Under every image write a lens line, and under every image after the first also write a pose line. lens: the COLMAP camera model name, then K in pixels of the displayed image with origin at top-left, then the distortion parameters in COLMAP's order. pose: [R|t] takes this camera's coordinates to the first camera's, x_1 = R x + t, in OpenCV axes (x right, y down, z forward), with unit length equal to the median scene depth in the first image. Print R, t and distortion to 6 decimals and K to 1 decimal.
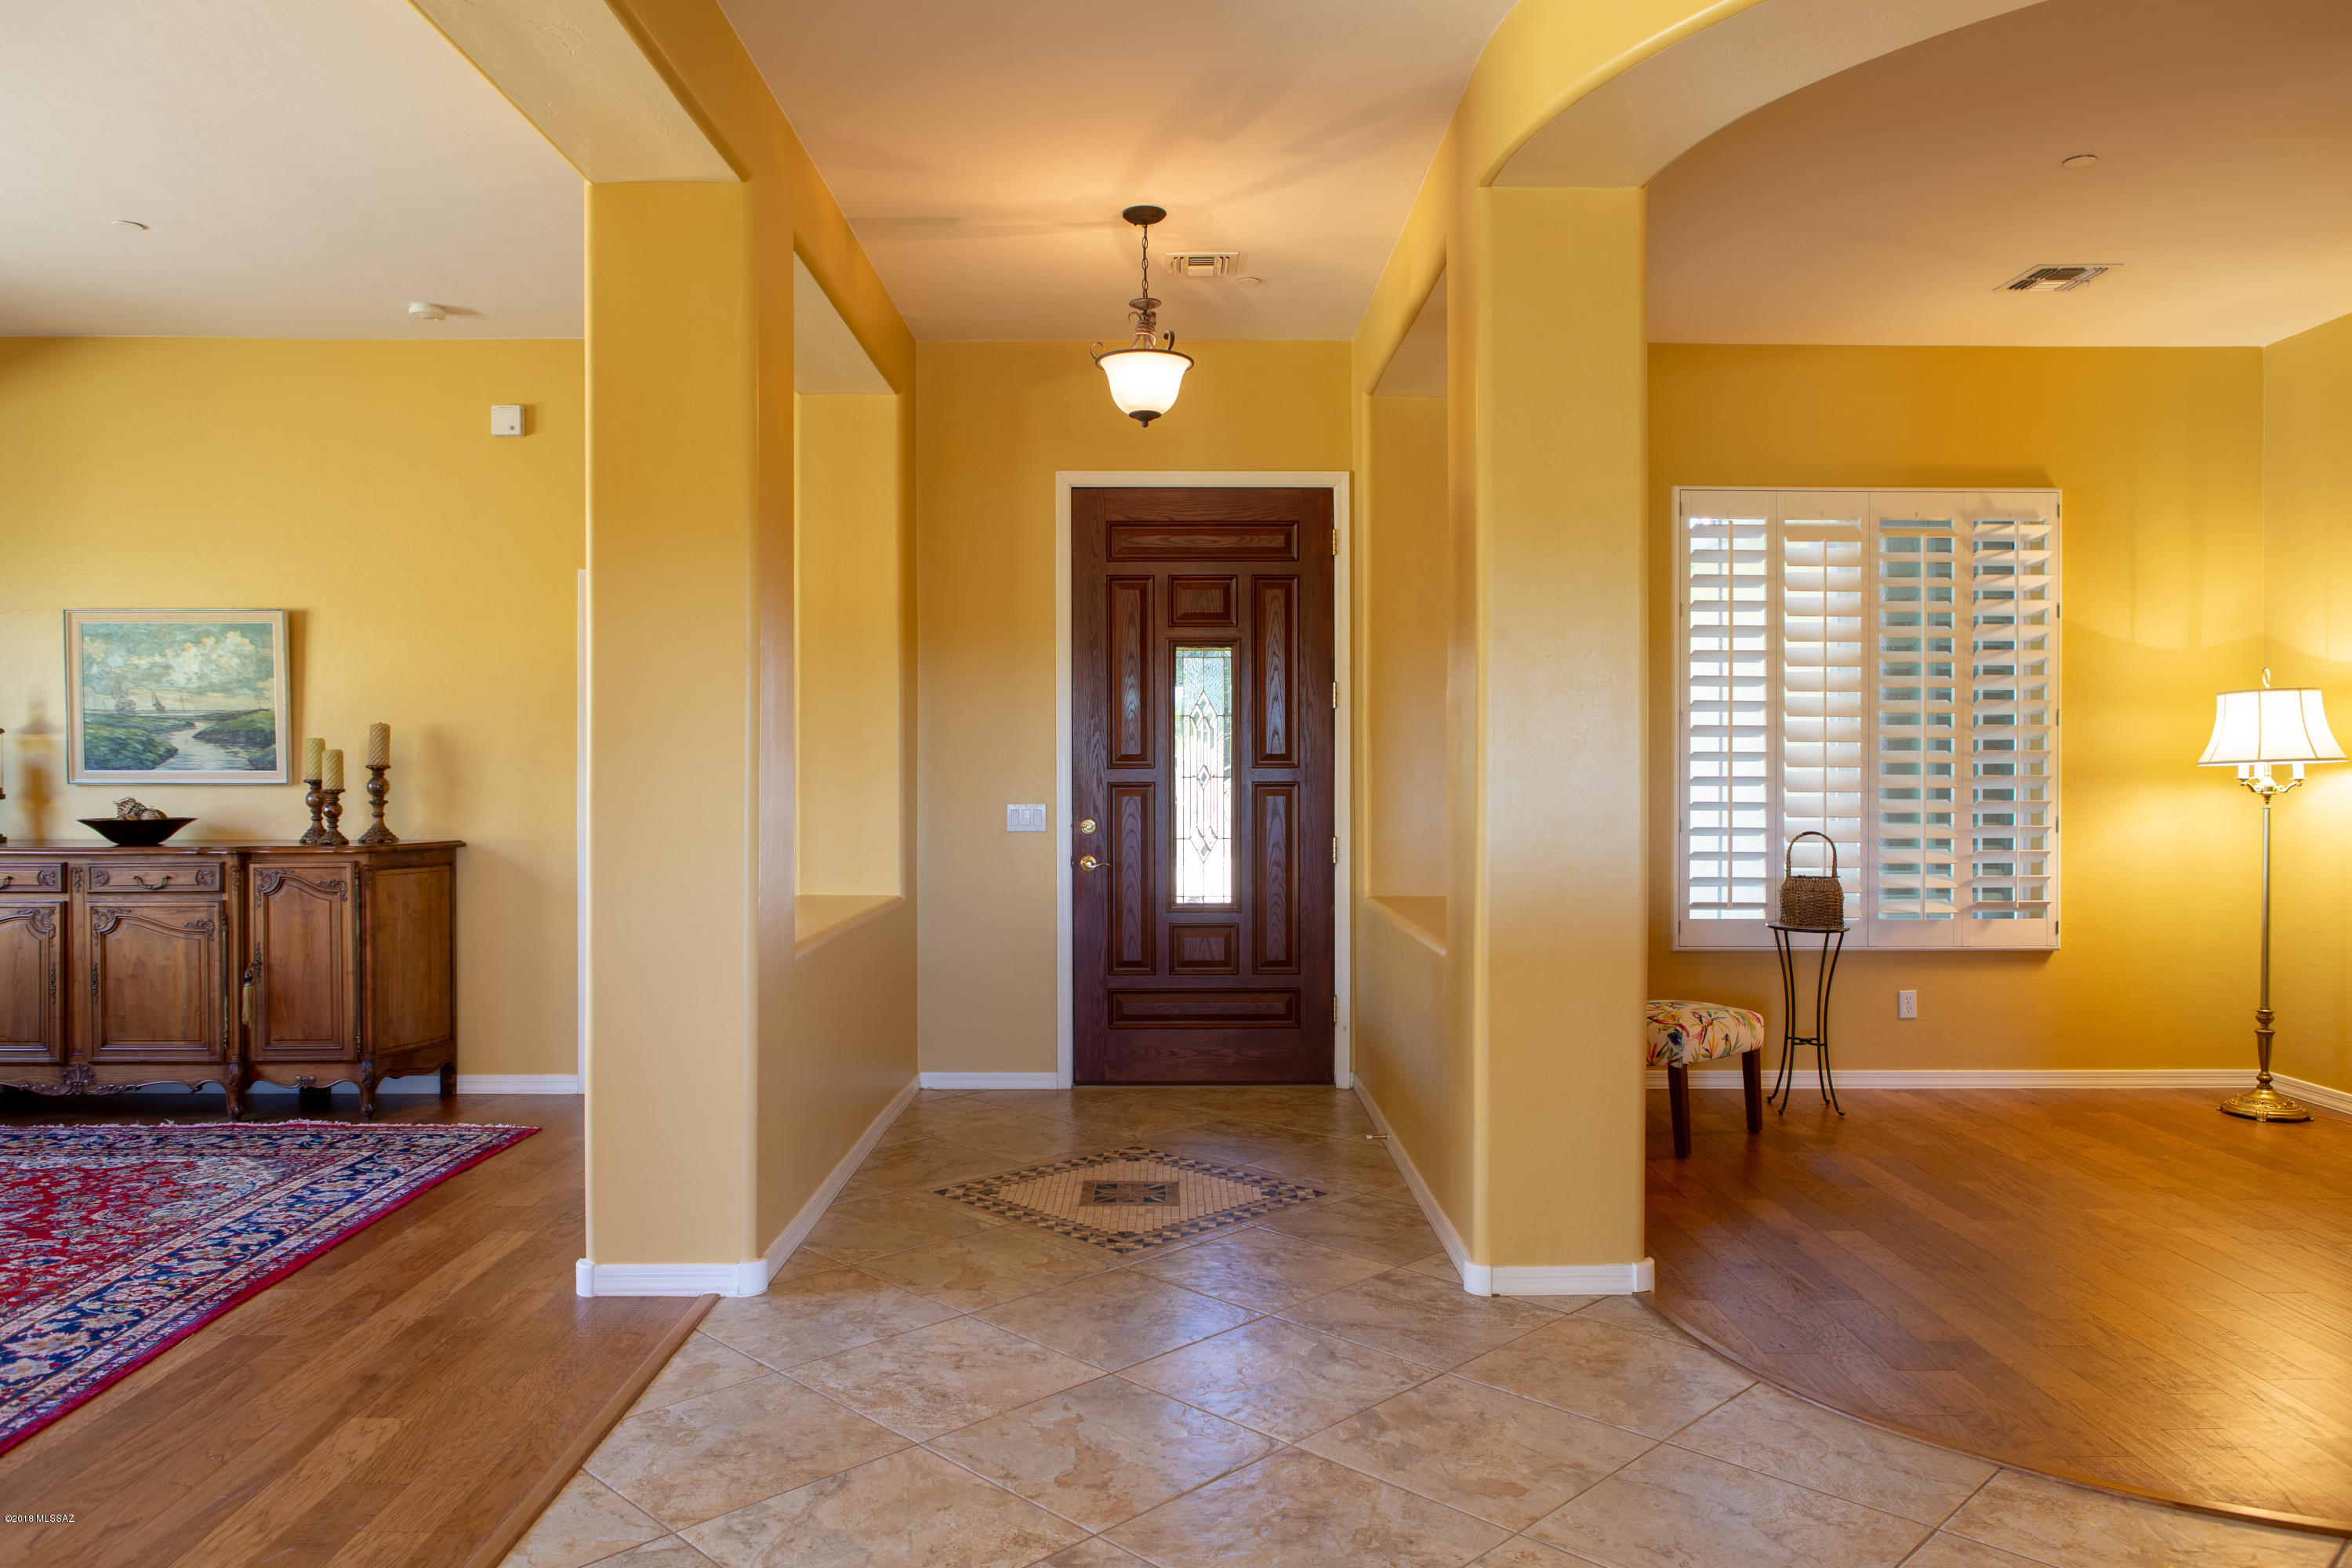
lens RADIAL K [[1589.5, 0, 1180.4], [0, 1589.5, 777.5], [0, 0, 1]] dist [-0.024207, 0.010180]
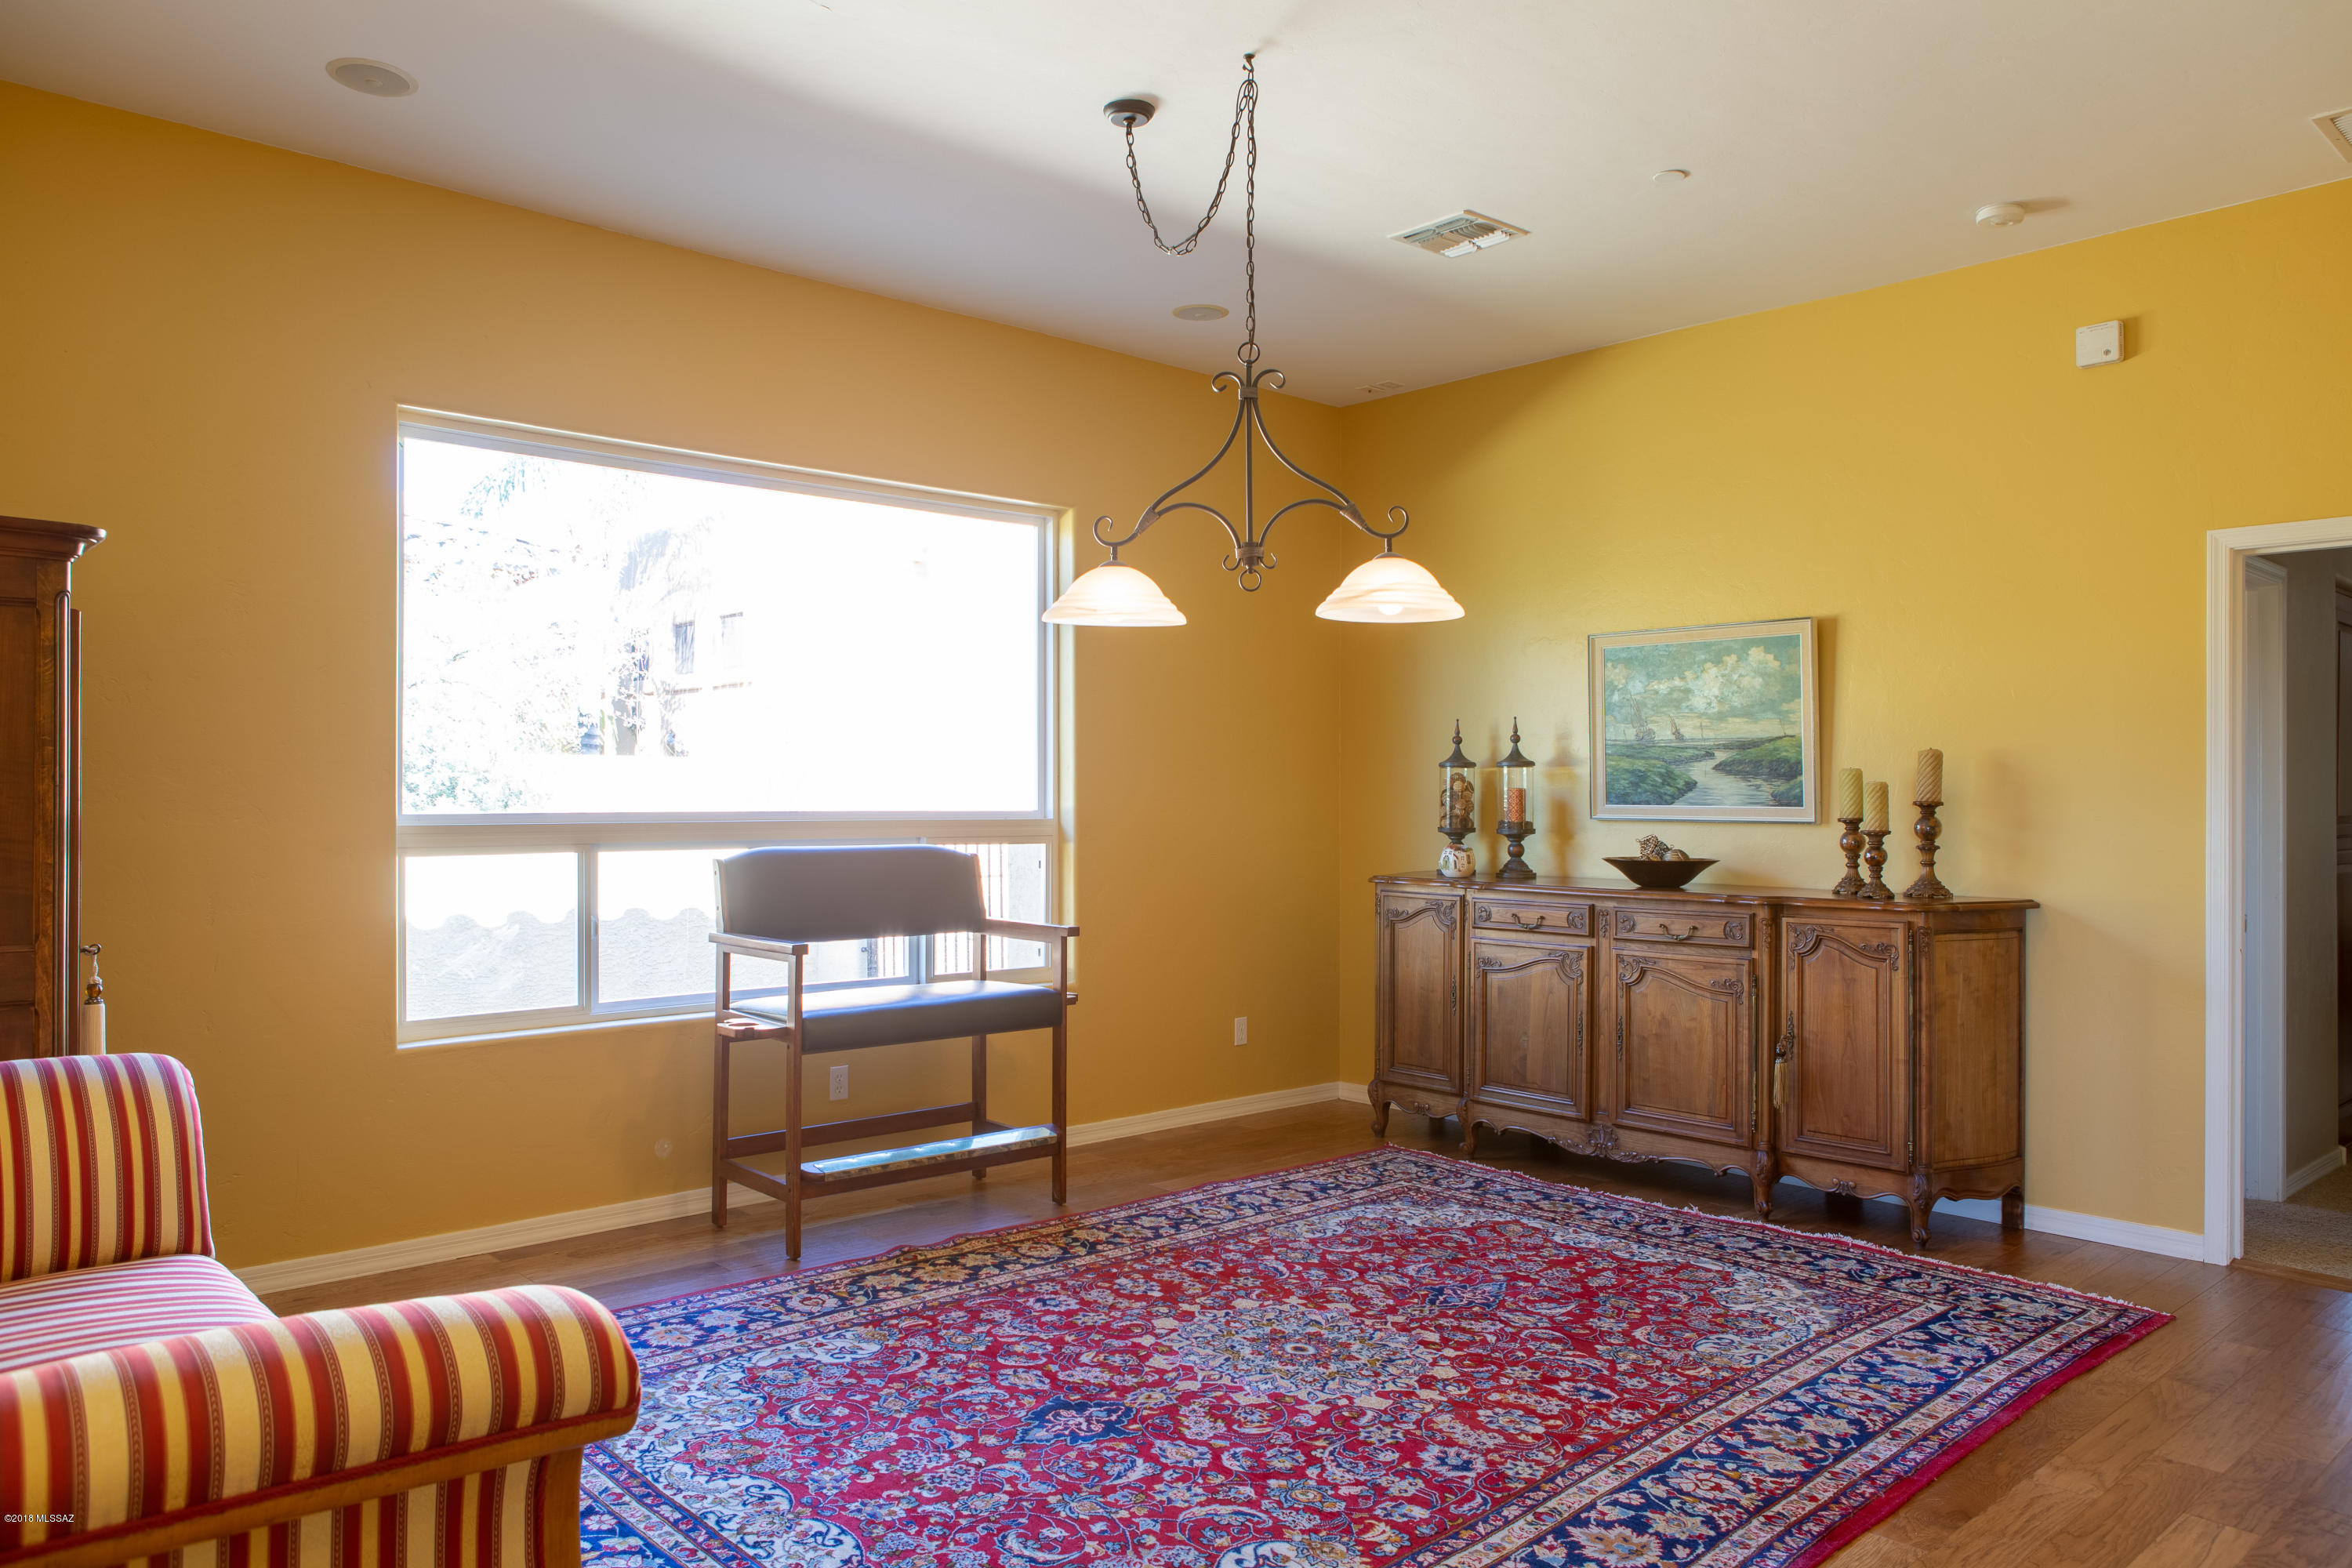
lens RADIAL K [[1589.5, 0, 1180.4], [0, 1589.5, 777.5], [0, 0, 1]] dist [-0.024207, 0.010180]
pose [[0.668600, -0.005212, -0.743604, -0.174590], [-0.010837, 0.999801, -0.016752, -0.002452], [0.743544, 0.019259, 0.668410, 0.192457]]
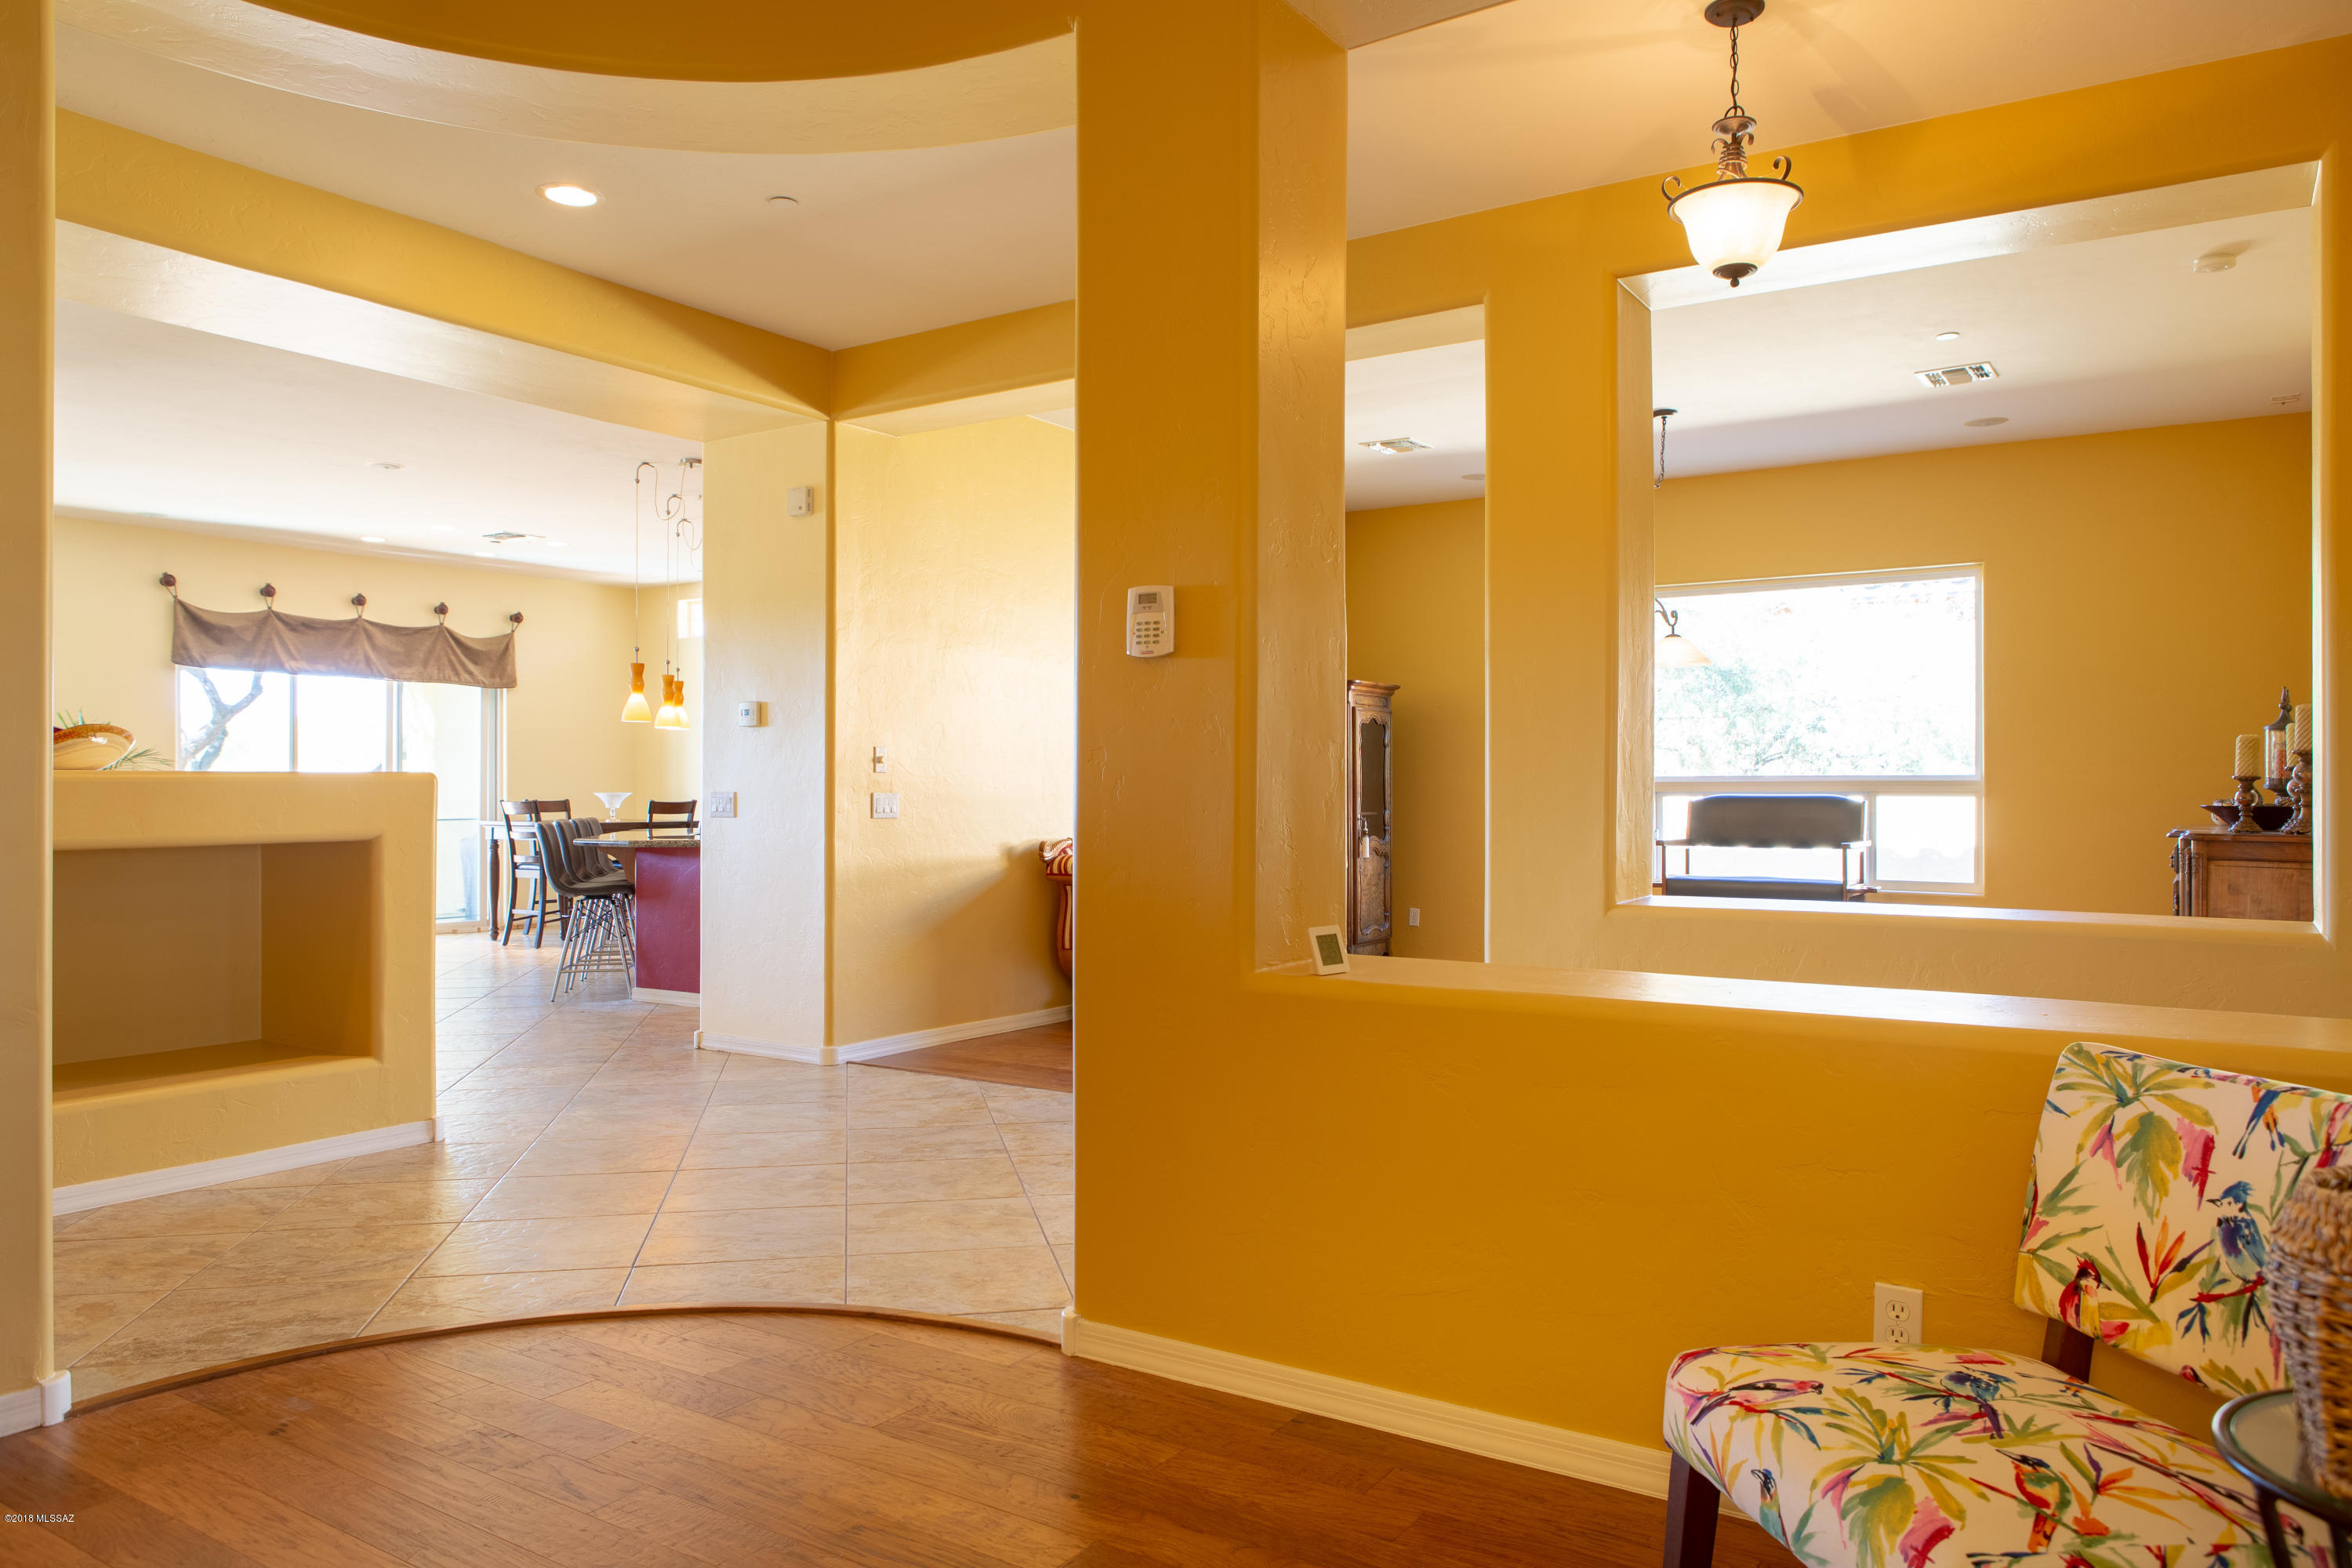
lens RADIAL K [[1589.5, 0, 1180.4], [0, 1589.5, 777.5], [0, 0, 1]] dist [-0.024207, 0.010180]
pose [[-0.547285, -0.005384, -0.836929, 0.652124], [-0.007853, 0.999968, -0.001298, 0.015027], [0.836909, 0.005862, -0.547310, 1.016304]]
